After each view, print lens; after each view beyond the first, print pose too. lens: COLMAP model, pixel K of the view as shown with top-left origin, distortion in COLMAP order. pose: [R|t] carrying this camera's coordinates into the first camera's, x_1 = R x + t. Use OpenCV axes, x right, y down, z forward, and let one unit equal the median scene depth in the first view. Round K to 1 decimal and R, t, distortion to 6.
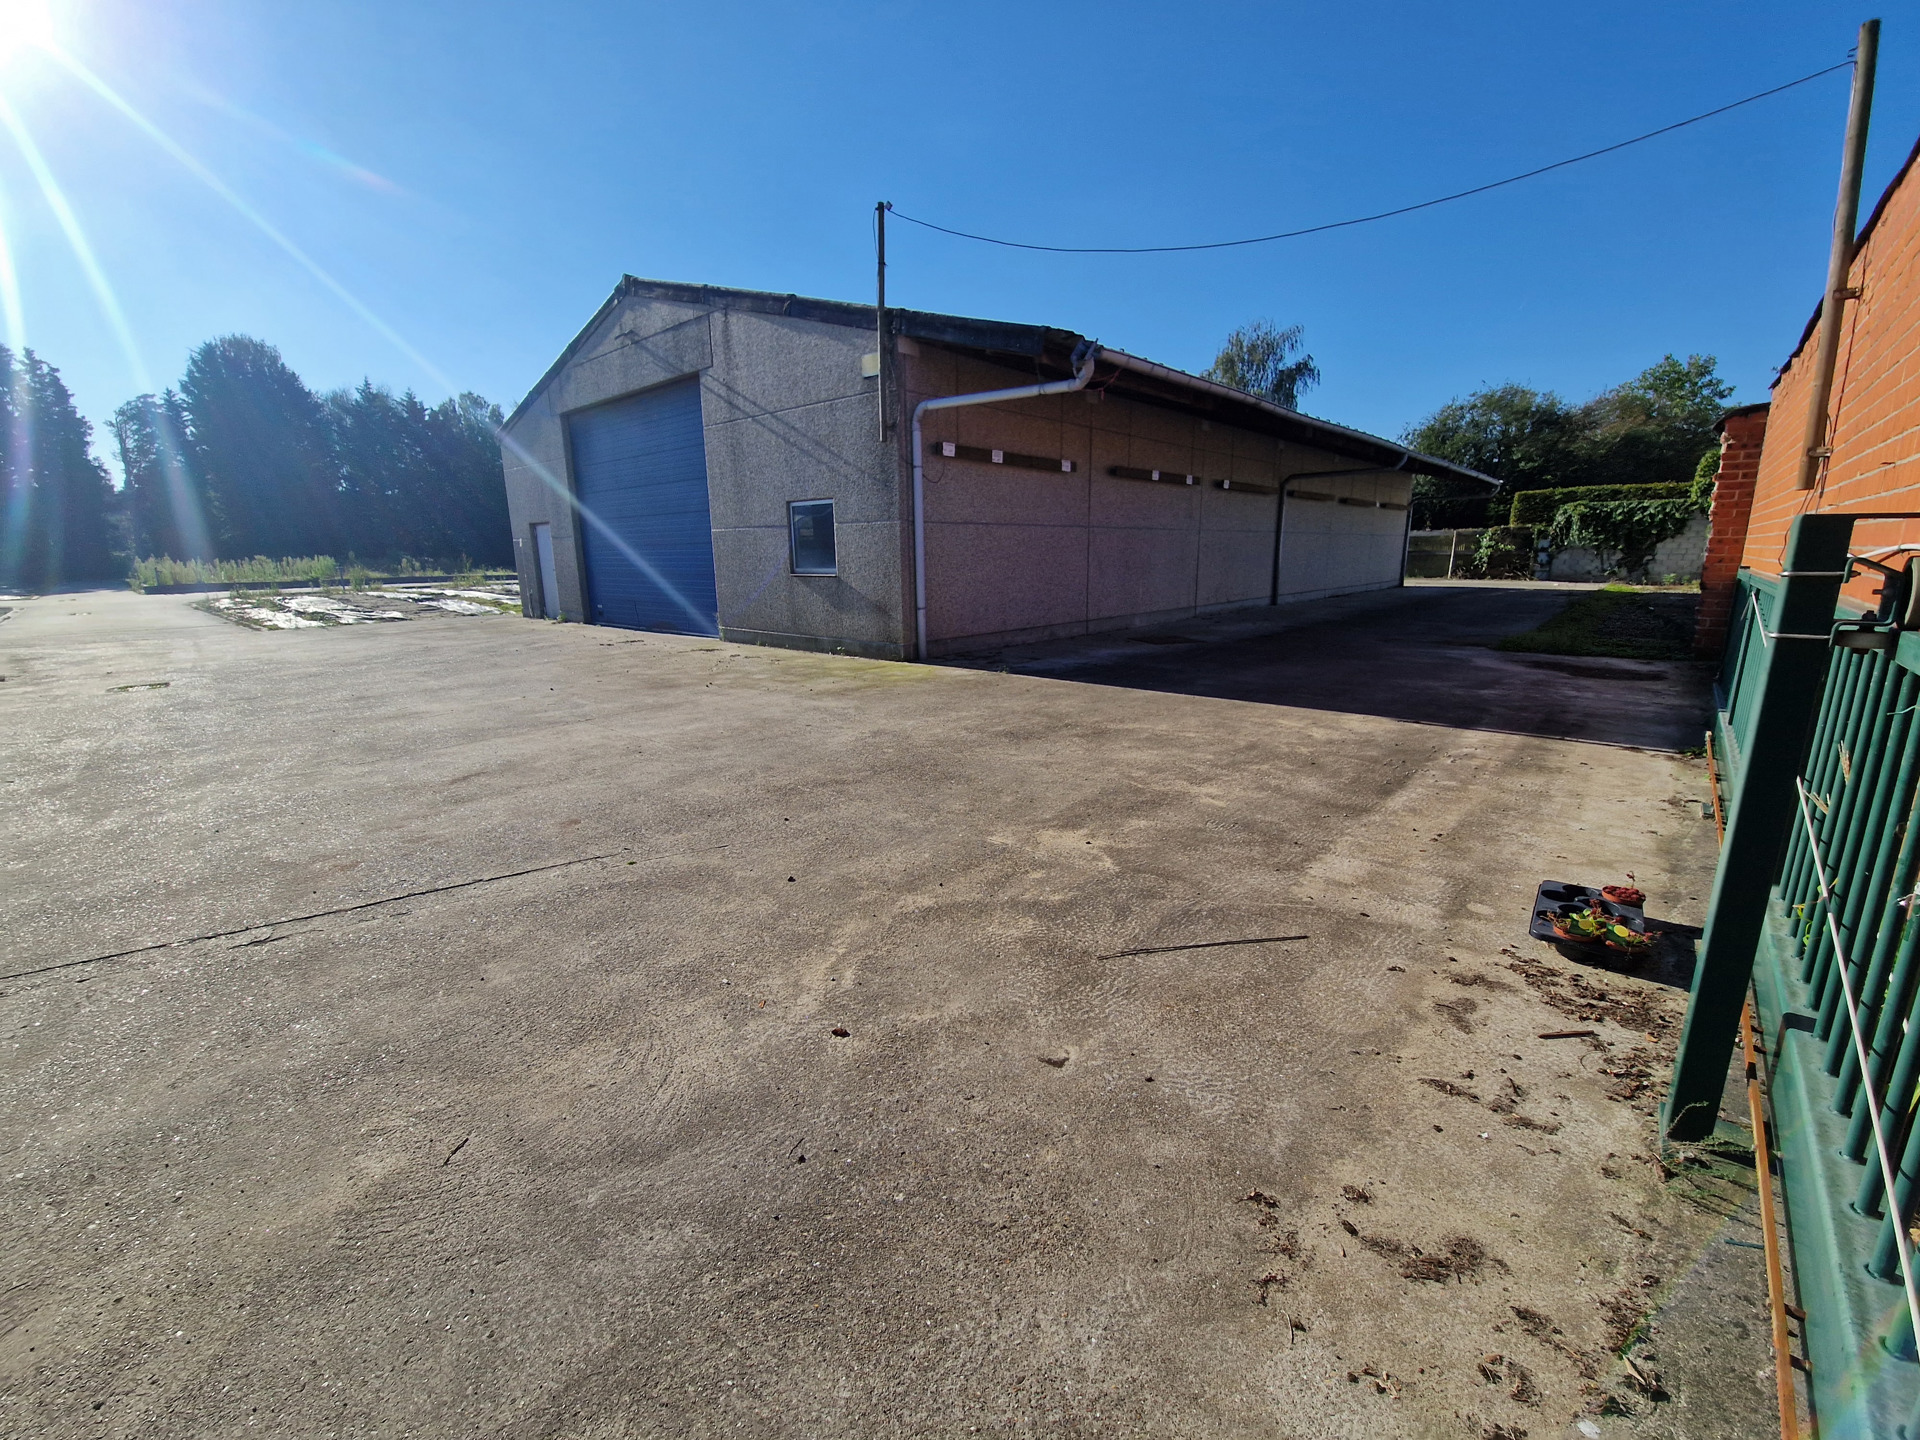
lens RADIAL K [[780.6, 0, 960.0], [0, 780.6, 748.4], [0, 0, 1]] dist [0.002909, -0.004246]
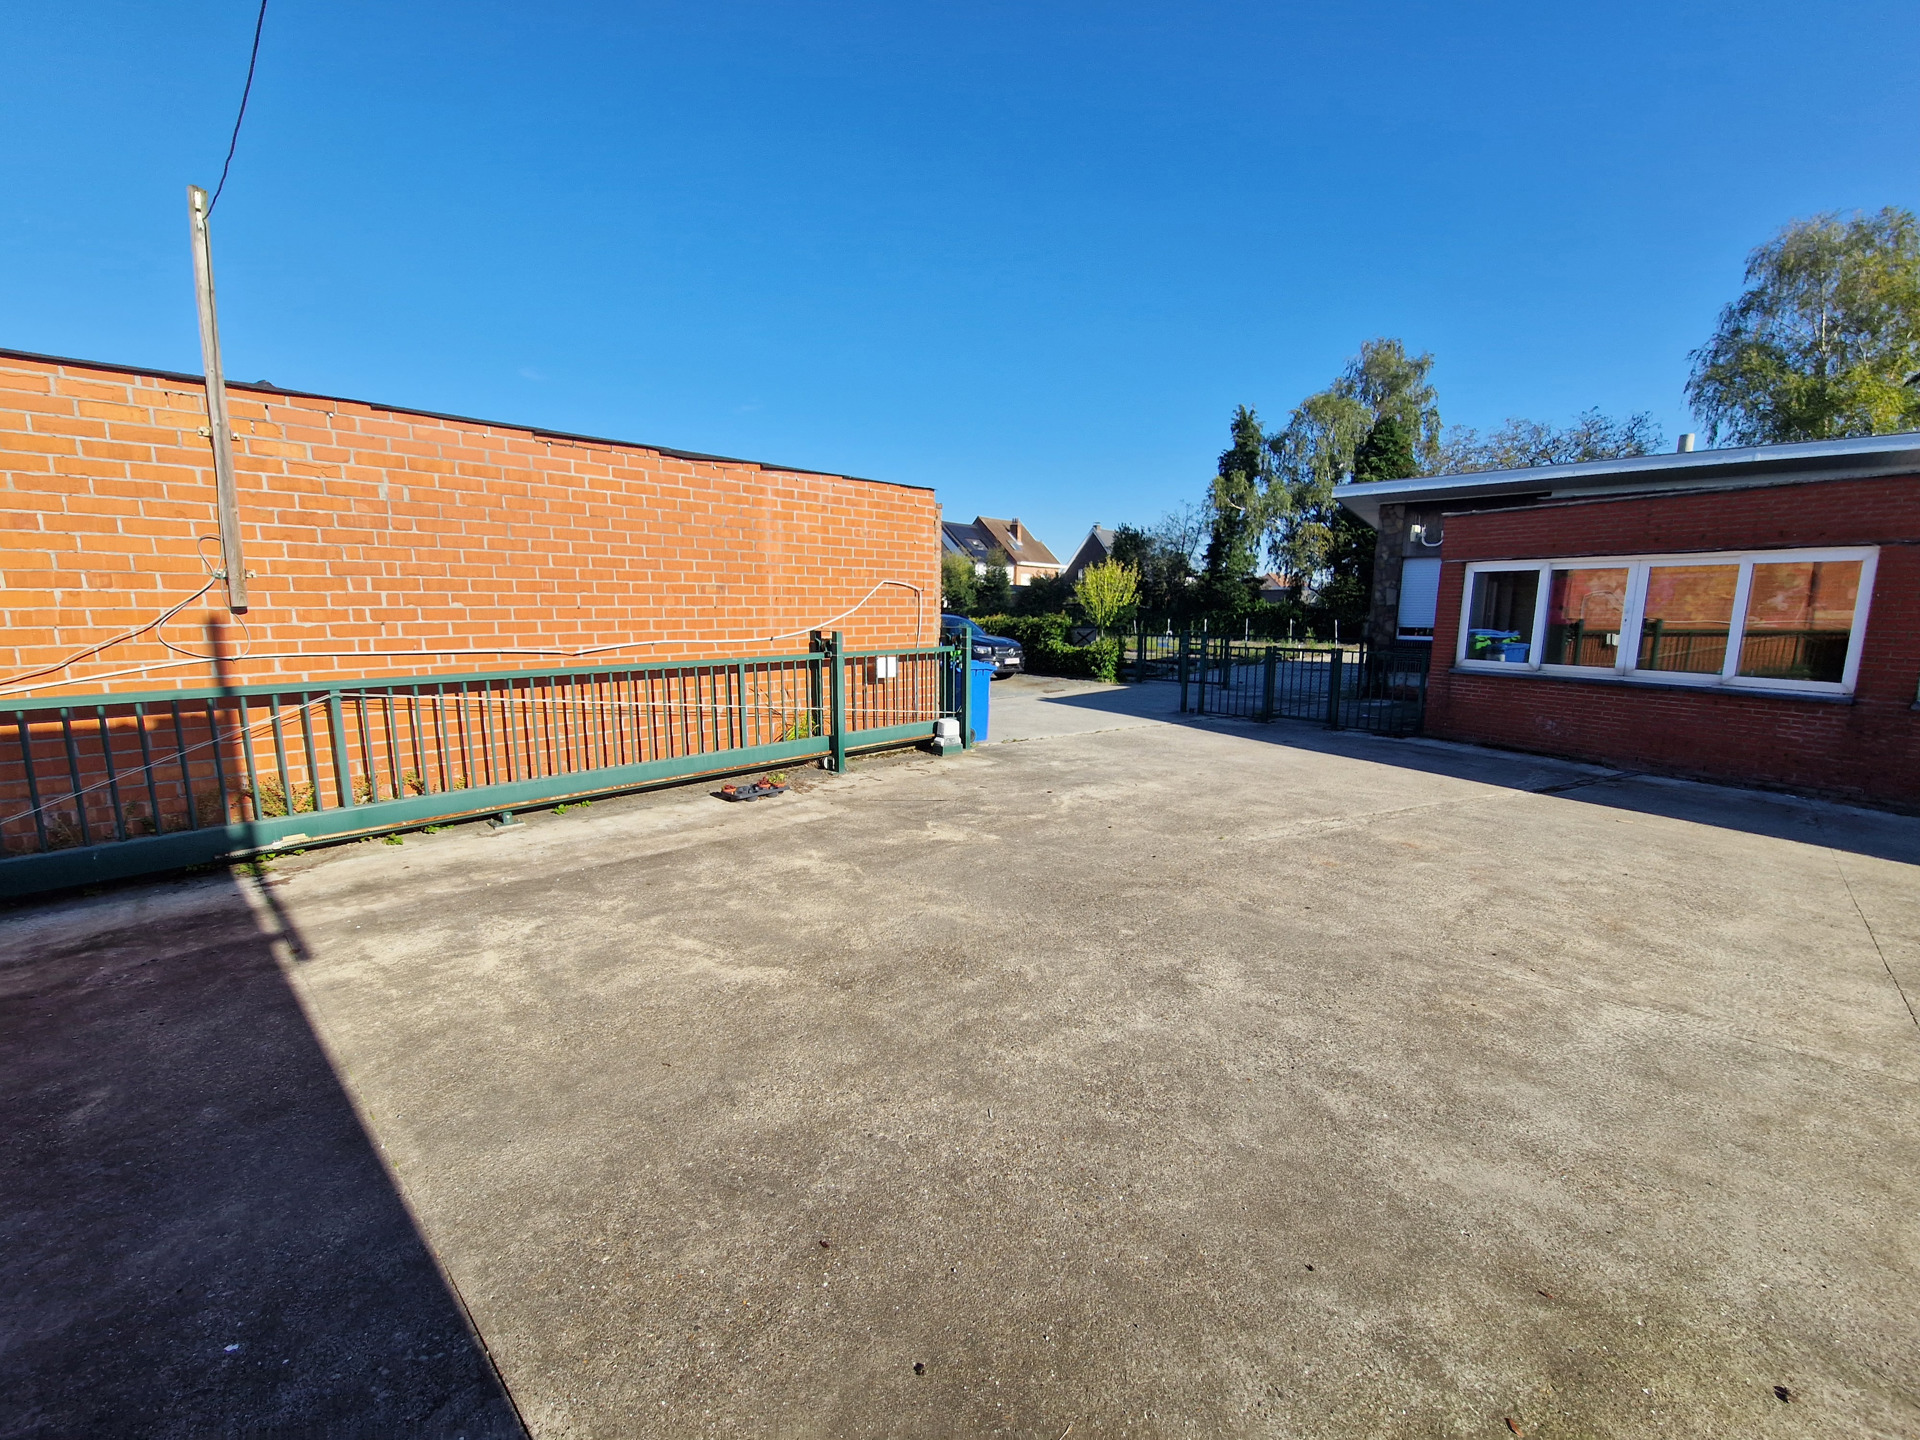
lens RADIAL K [[780.6, 0, 953.3], [0, 780.6, 723.1], [0, 0, 1]] dist [0.002909, -0.004246]
pose [[-0.999149, -0.001665, 0.041211, 0.054058], [0.014445, 0.921774, 0.387458, -0.587942], [-0.038632, 0.387724, -0.920966, 2.016294]]
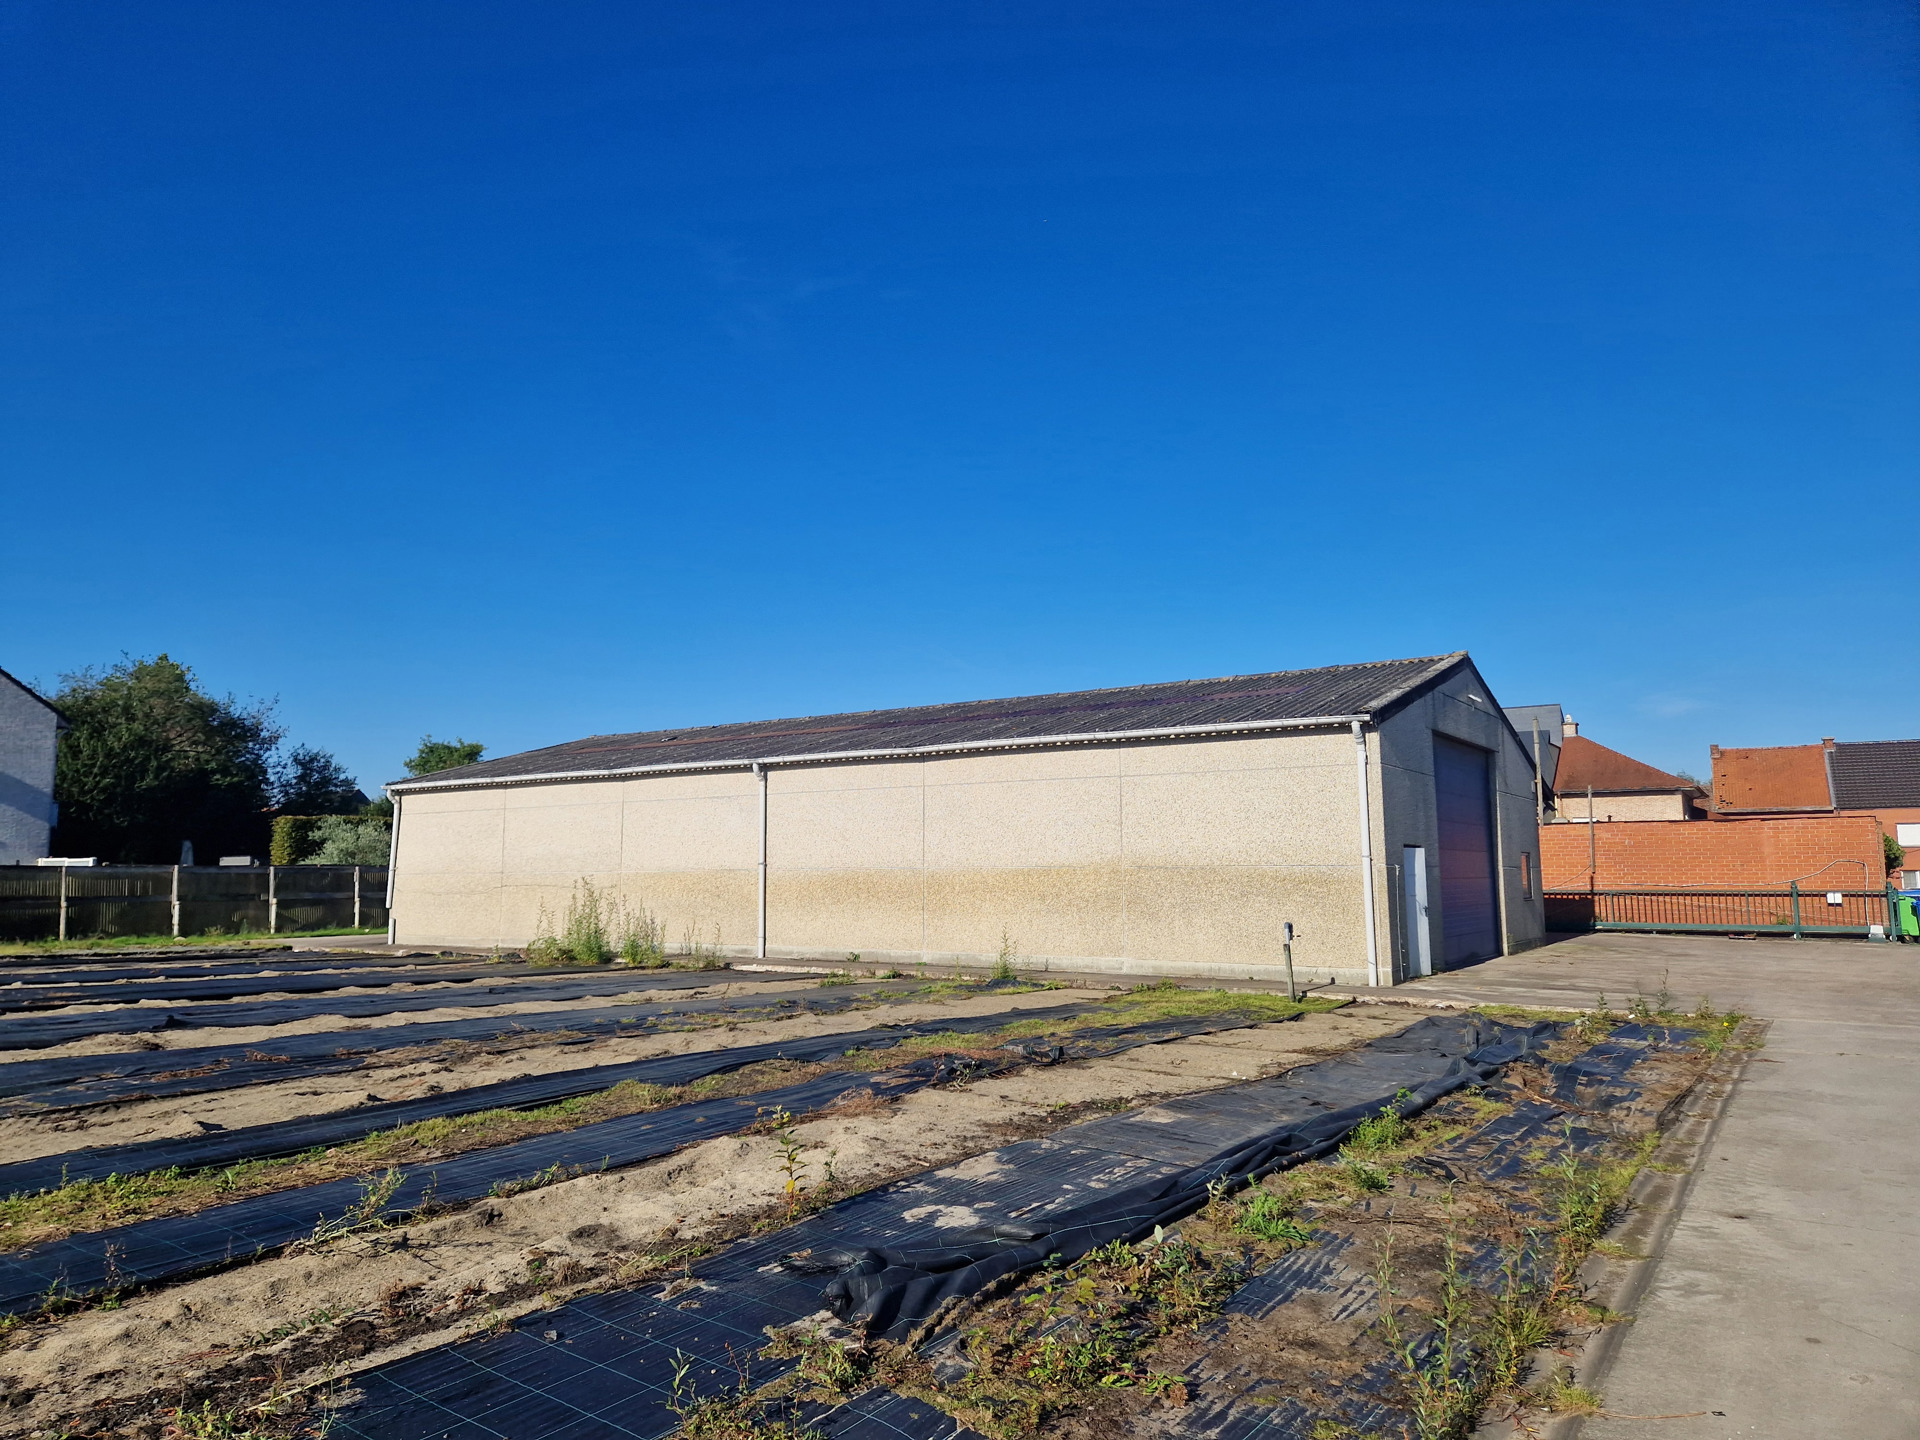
lens RADIAL K [[1275.8, 0, 943.9], [0, 1275.8, 715.4], [0, 0, 1]] dist [0.028375, -0.006605]
pose [[-0.124676, 0.135724, 0.982871, -6.087511], [0.248162, 0.963381, -0.101554, -1.416960], [-0.960662, 0.231250, -0.153792, 5.693434]]
